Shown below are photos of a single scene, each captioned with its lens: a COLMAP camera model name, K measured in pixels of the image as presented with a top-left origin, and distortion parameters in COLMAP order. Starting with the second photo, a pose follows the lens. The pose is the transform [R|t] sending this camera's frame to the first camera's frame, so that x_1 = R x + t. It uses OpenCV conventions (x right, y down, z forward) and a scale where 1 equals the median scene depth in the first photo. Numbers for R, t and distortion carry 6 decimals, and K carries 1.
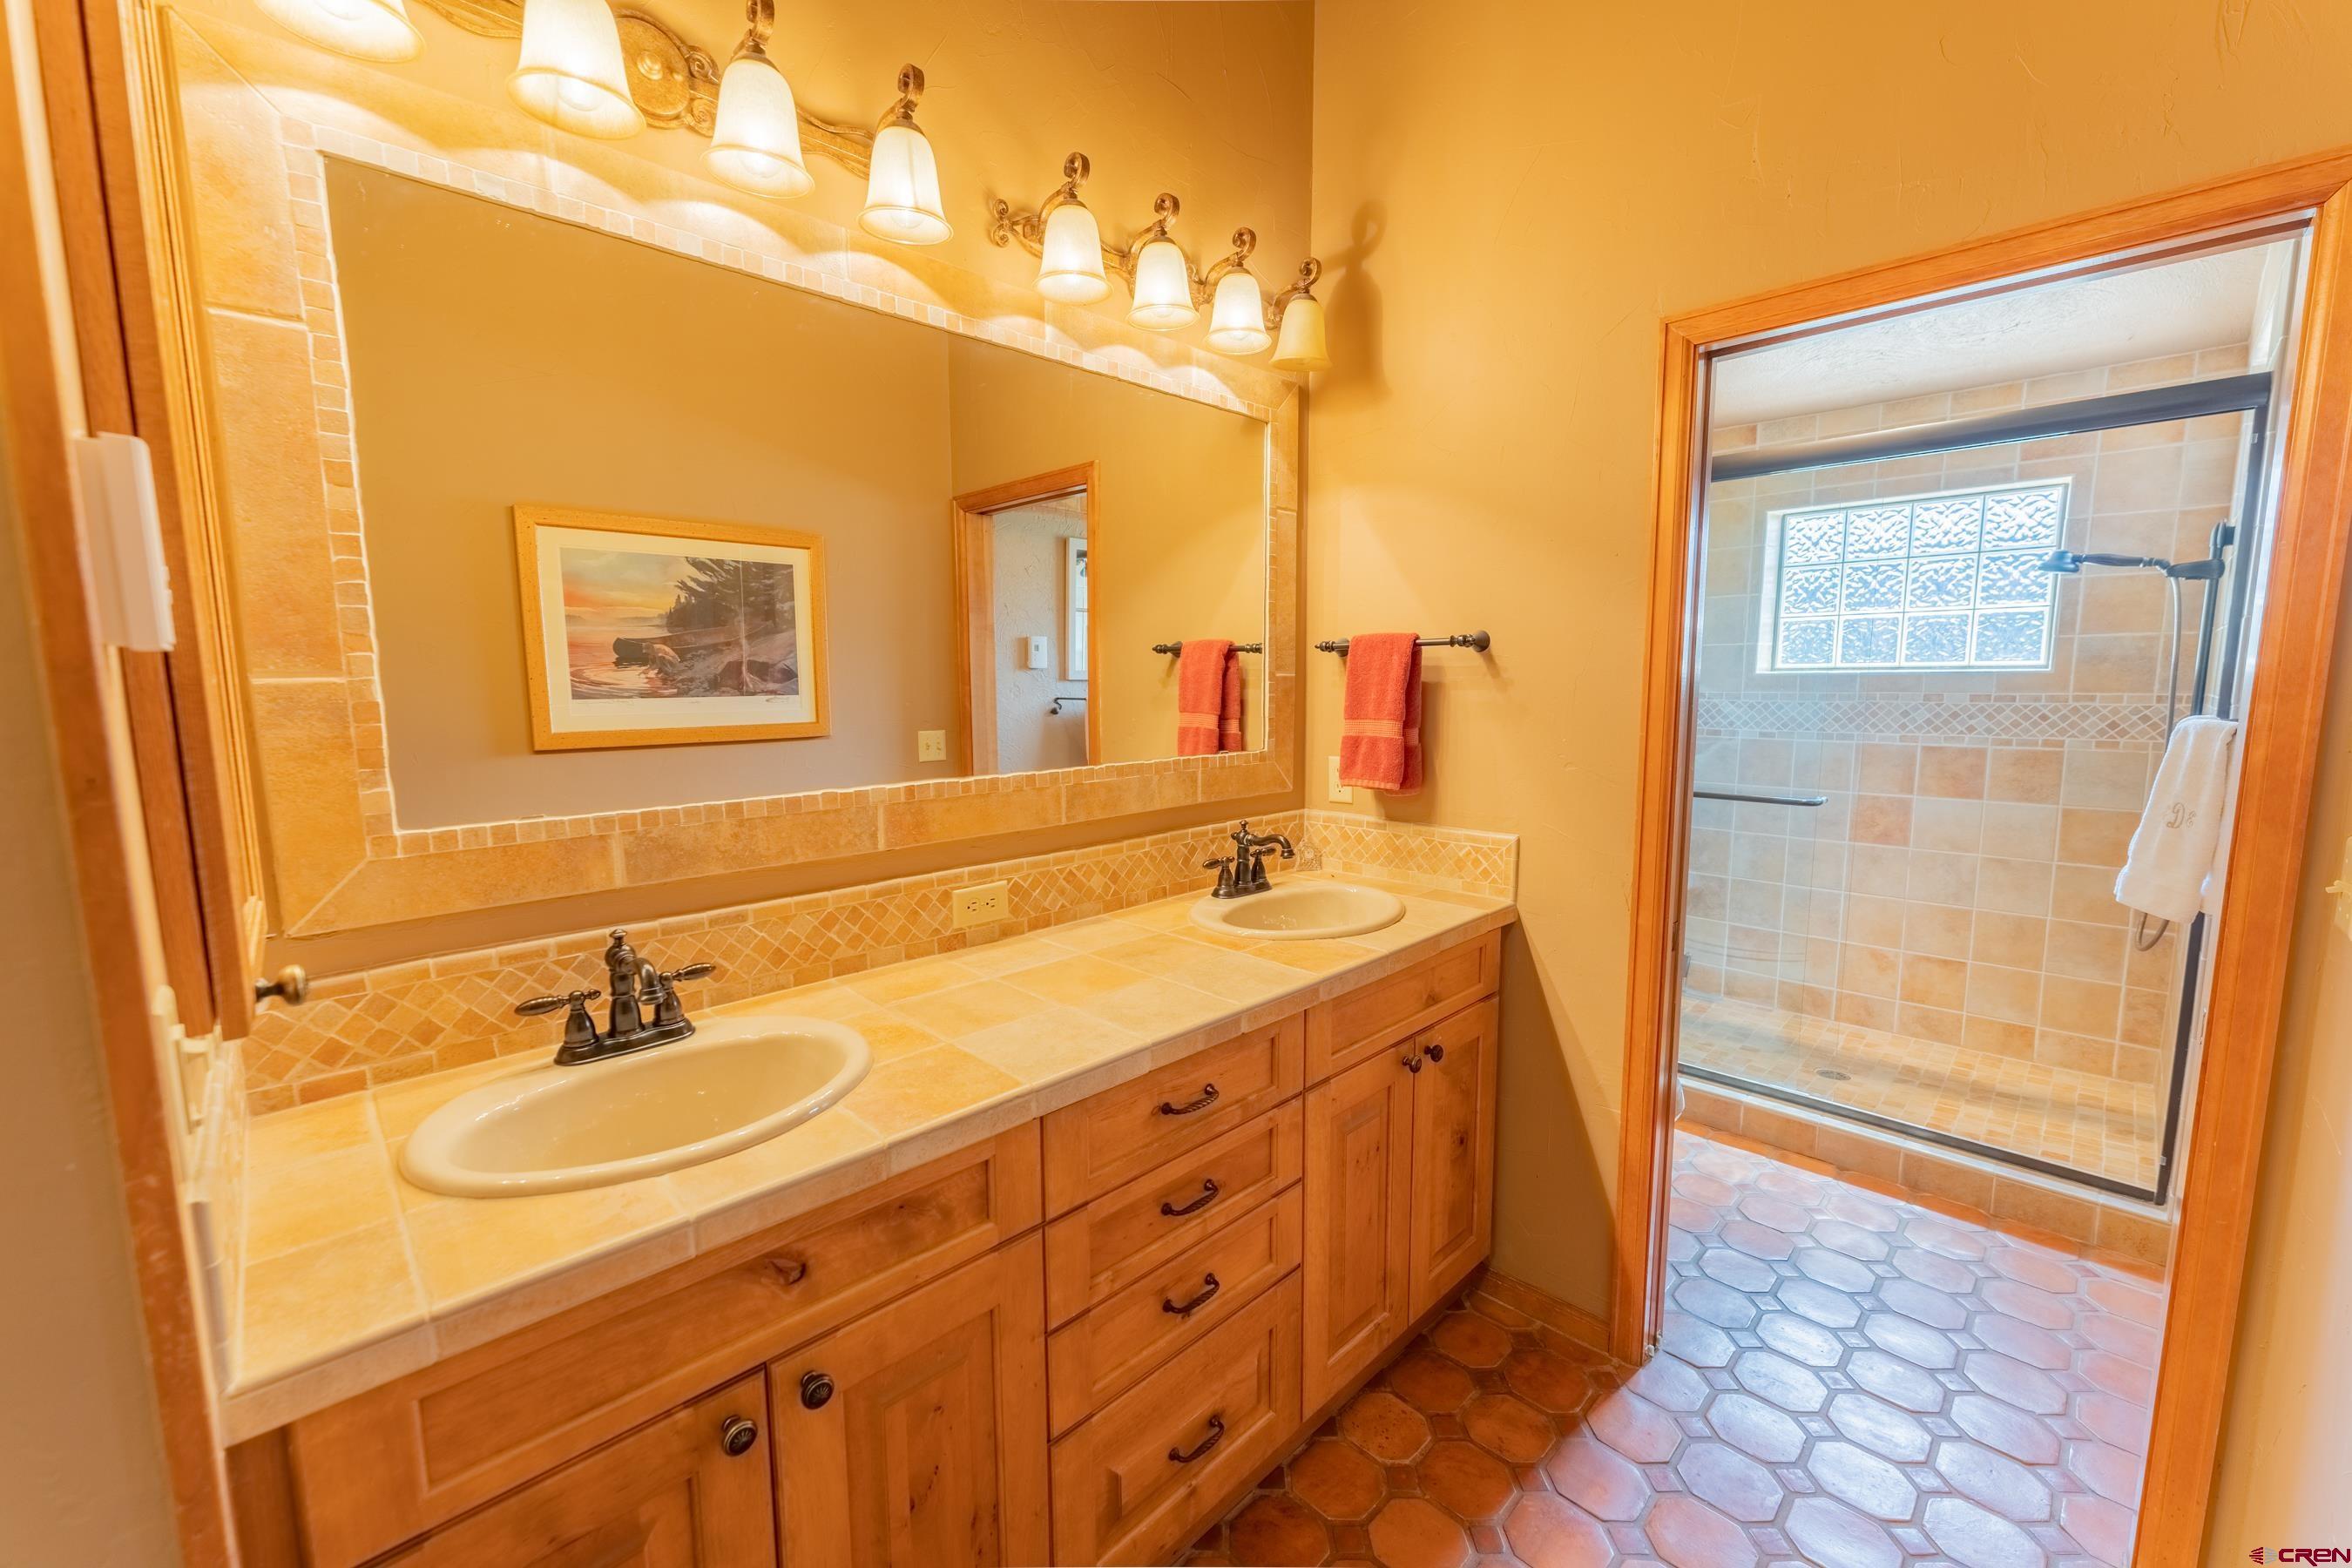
lens RADIAL K [[932.0, 0, 1170.4], [0, 932.0, 788.9], [0, 0, 1]] dist [0.000766, -0.000478]
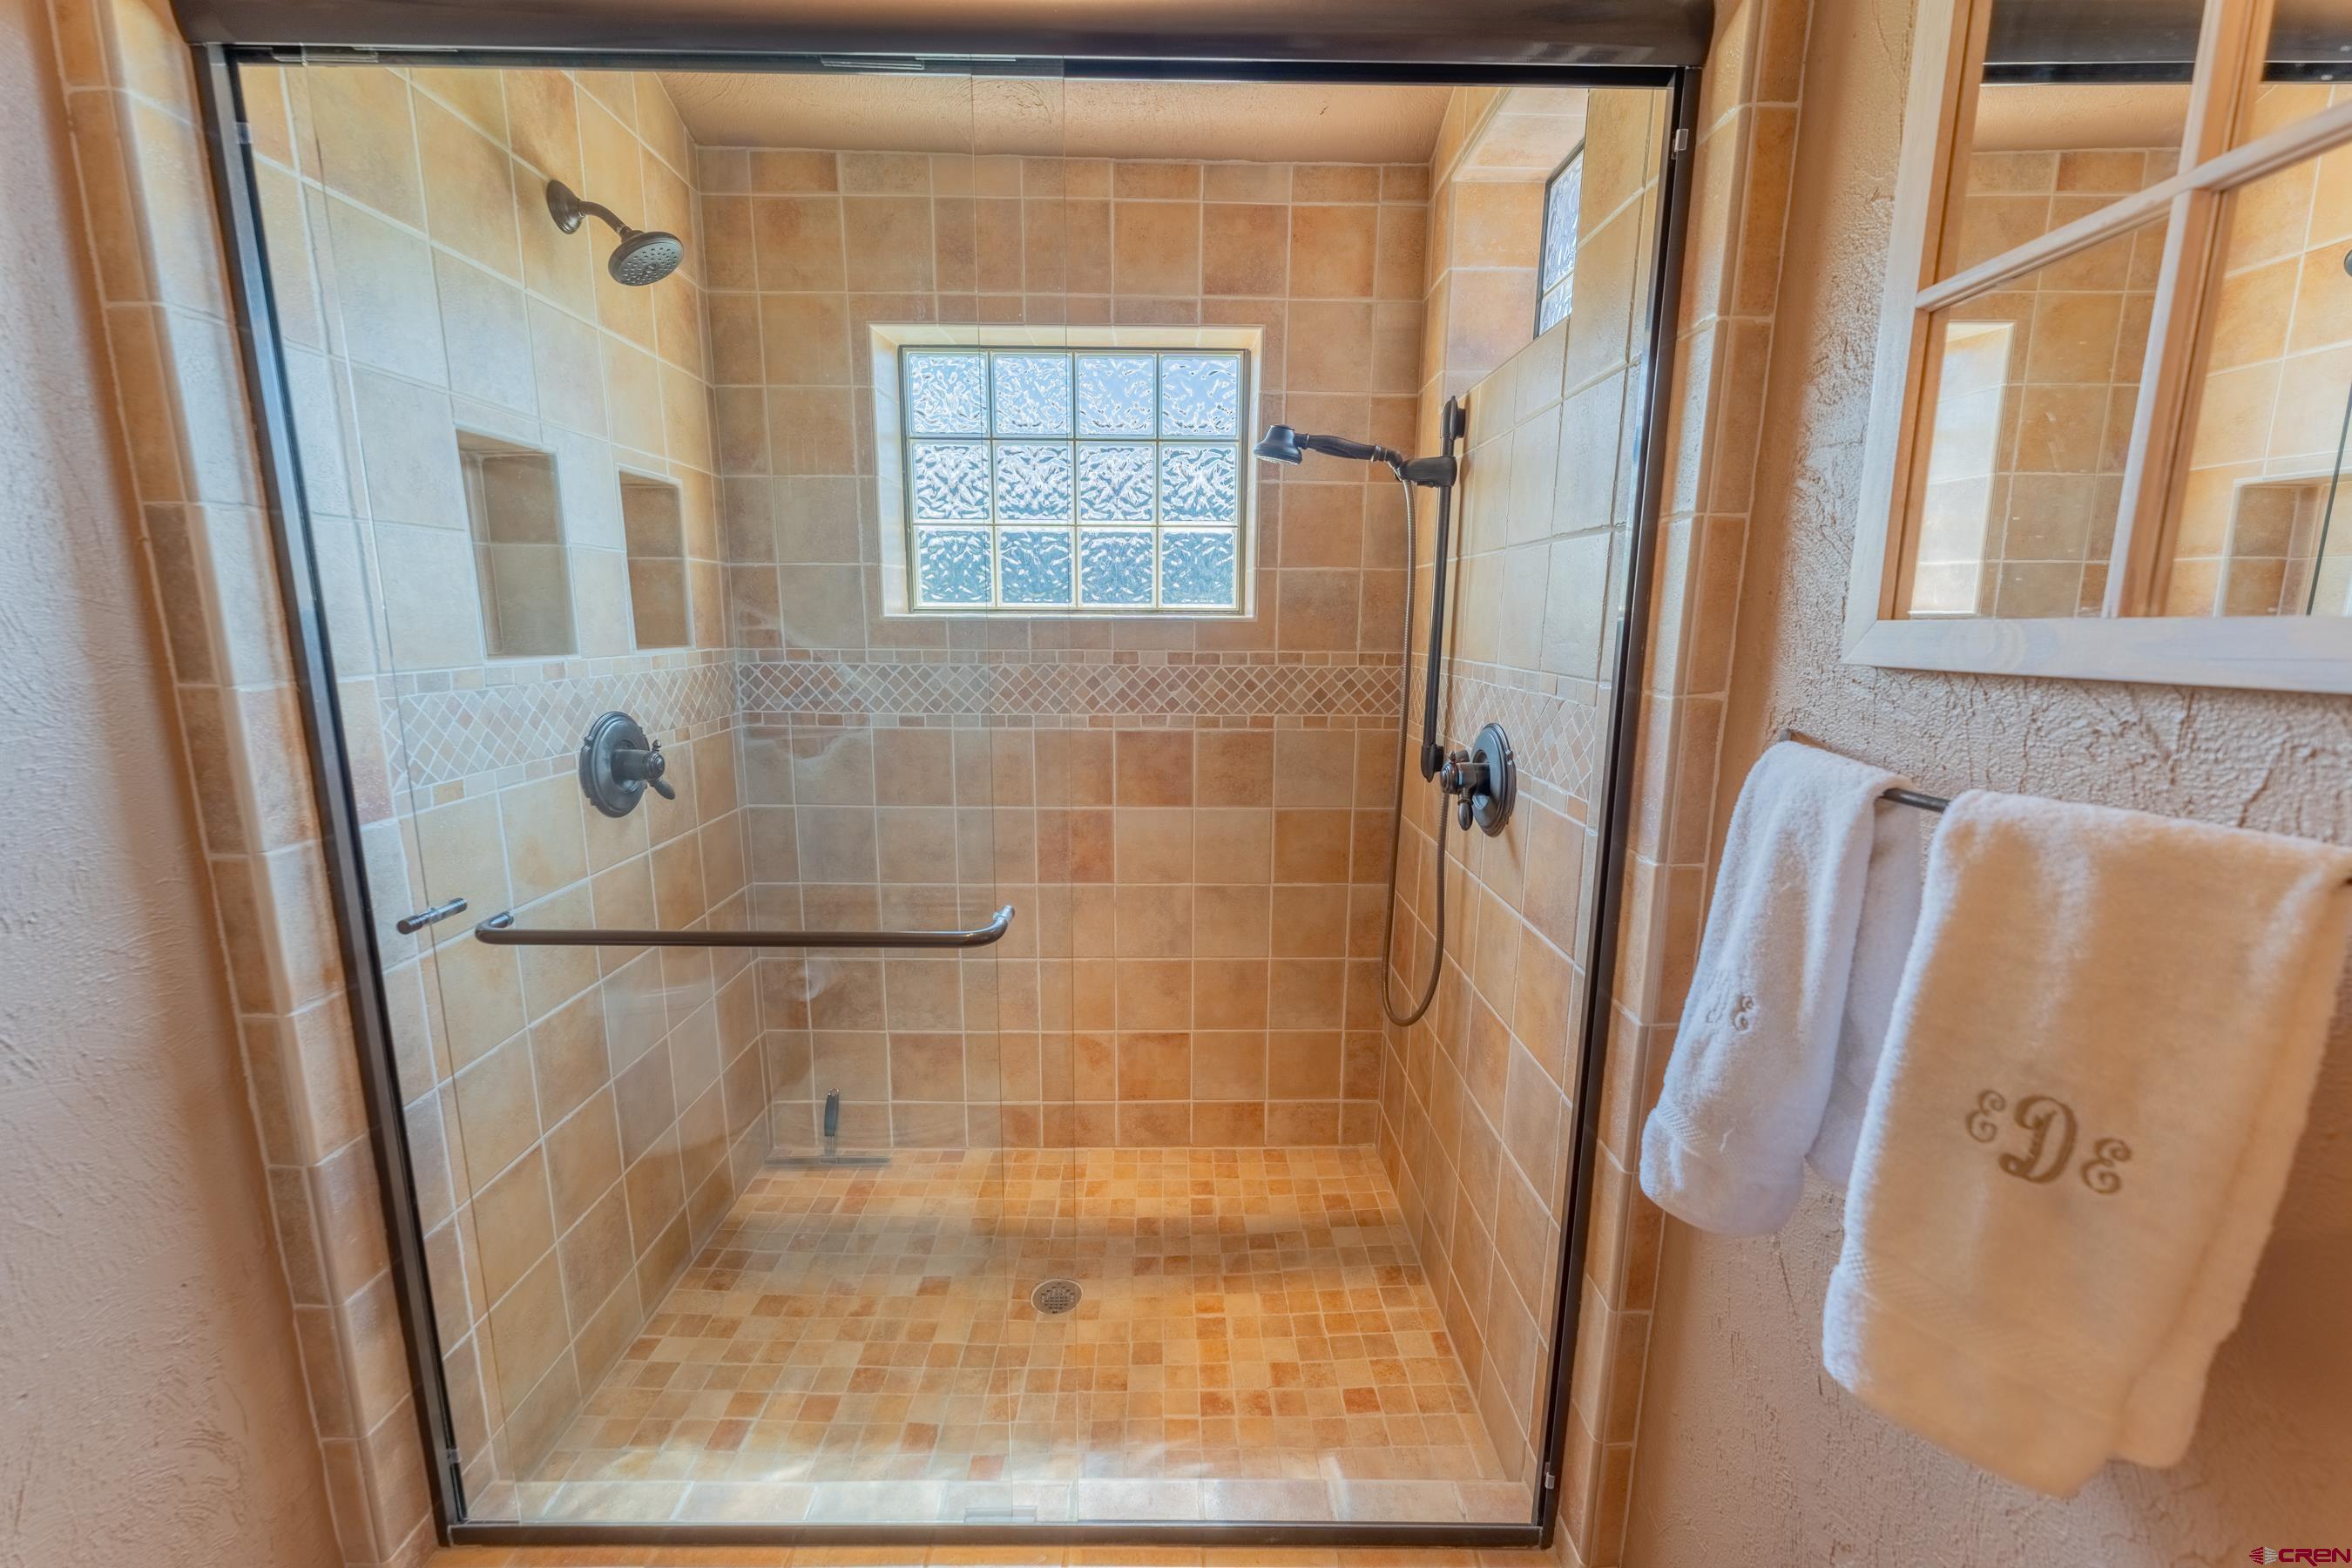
lens RADIAL K [[932.0, 0, 1176.7], [0, 932.0, 788.9], [0, 0, 1]] dist [0.000766, -0.000478]
pose [[0.691815, -0.118845, 0.712228, 0.366367], [0.073387, 0.992827, 0.094383, -0.065689], [-0.718336, -0.013027, 0.695574, 0.517819]]
